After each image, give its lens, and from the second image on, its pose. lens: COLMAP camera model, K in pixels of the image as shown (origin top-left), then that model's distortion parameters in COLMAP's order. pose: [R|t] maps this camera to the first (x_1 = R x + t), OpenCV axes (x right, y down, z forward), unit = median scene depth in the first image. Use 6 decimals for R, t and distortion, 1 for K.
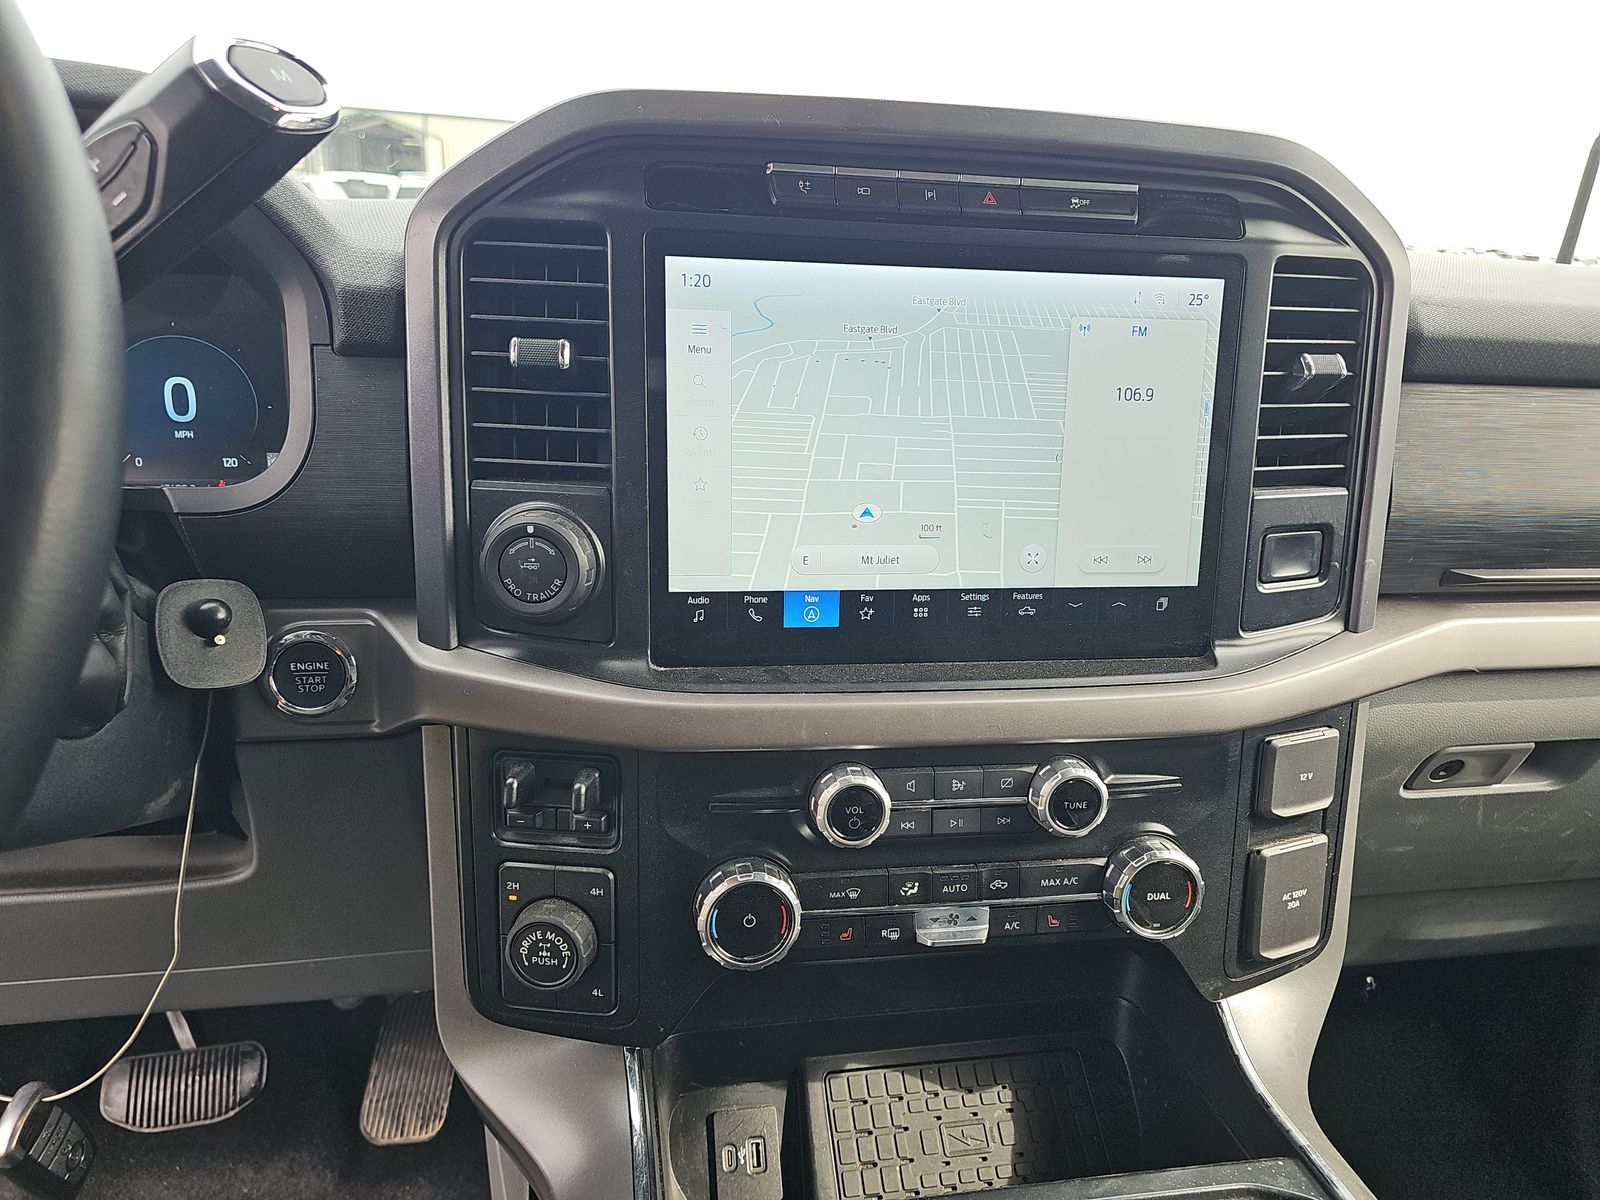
lens RADIAL K [[1076.7, 0, 800.0], [0, 1076.7, 600.0], [0, 0, 1]] dist [0.033770, -0.060516]
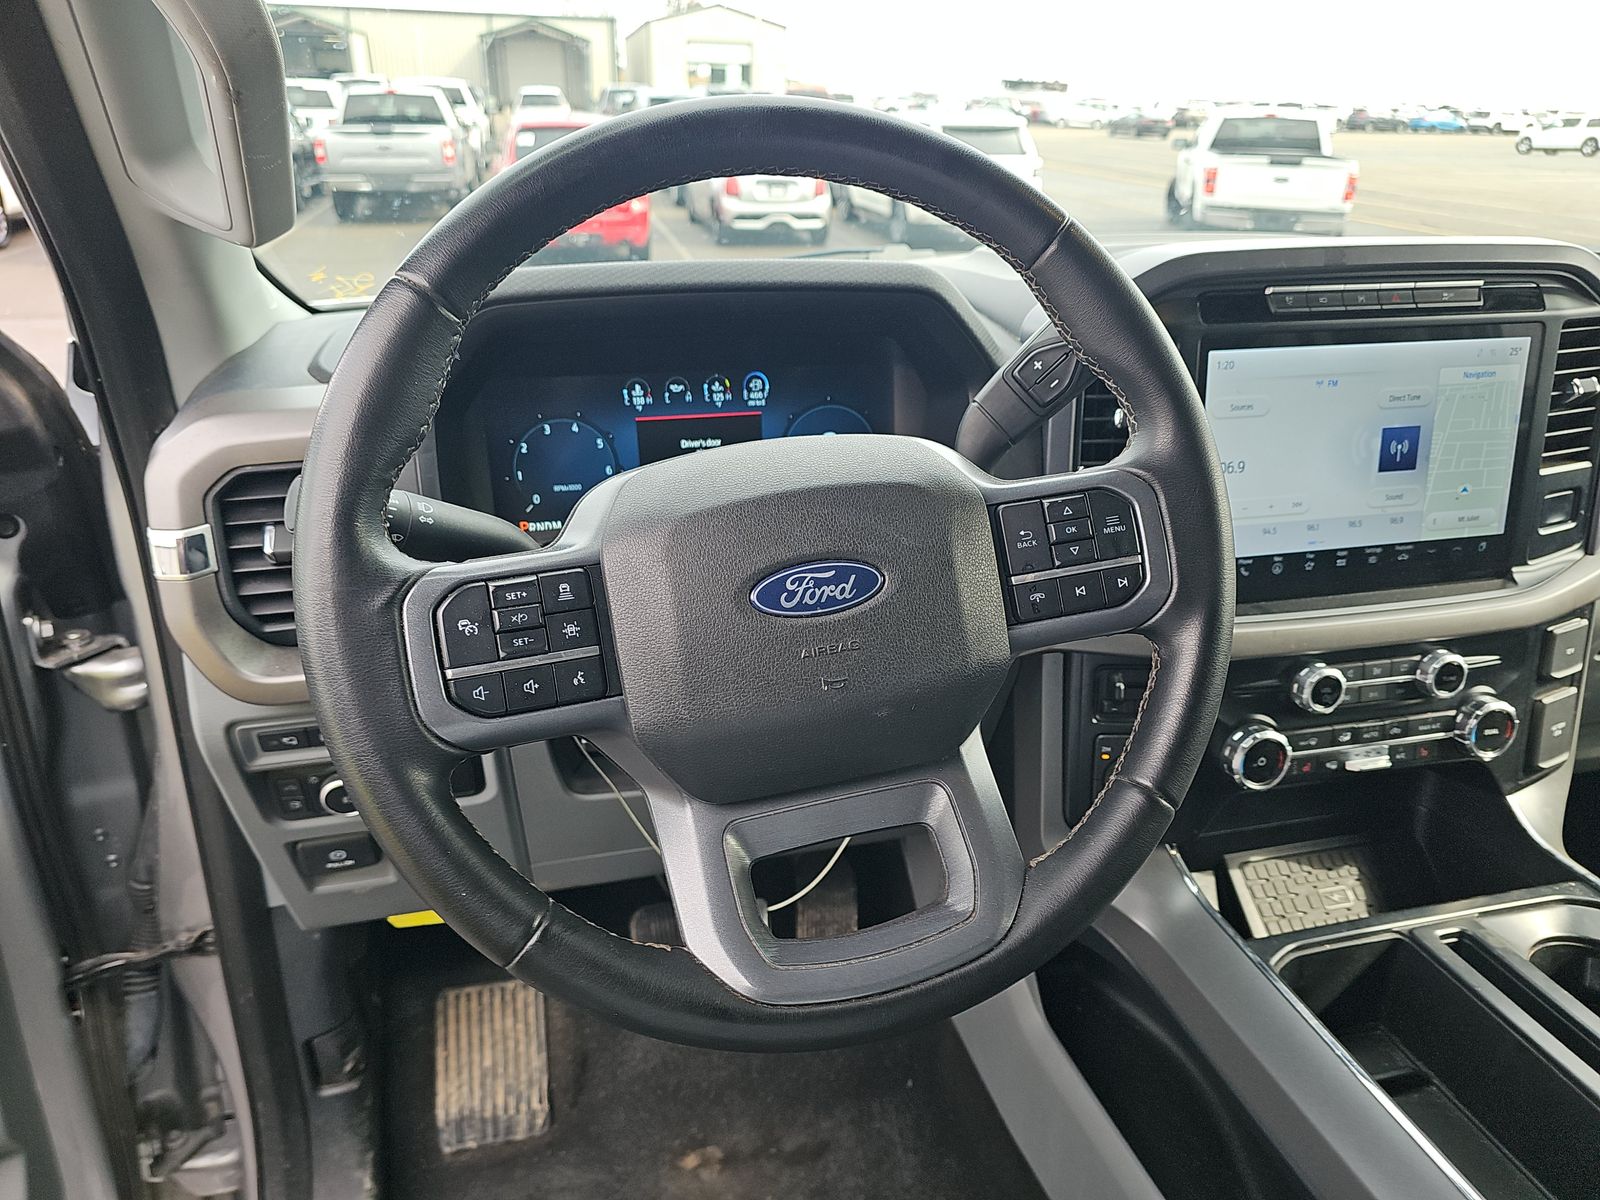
lens RADIAL K [[1076.7, 0, 800.0], [0, 1076.7, 600.0], [0, 0, 1]] dist [0.033770, -0.060516]
pose [[0.997927, -0.060297, 0.022494, -0.700292], [0.057900, 0.993773, 0.095195, -0.127683], [-0.028094, -0.093695, 0.995204, -0.531487]]
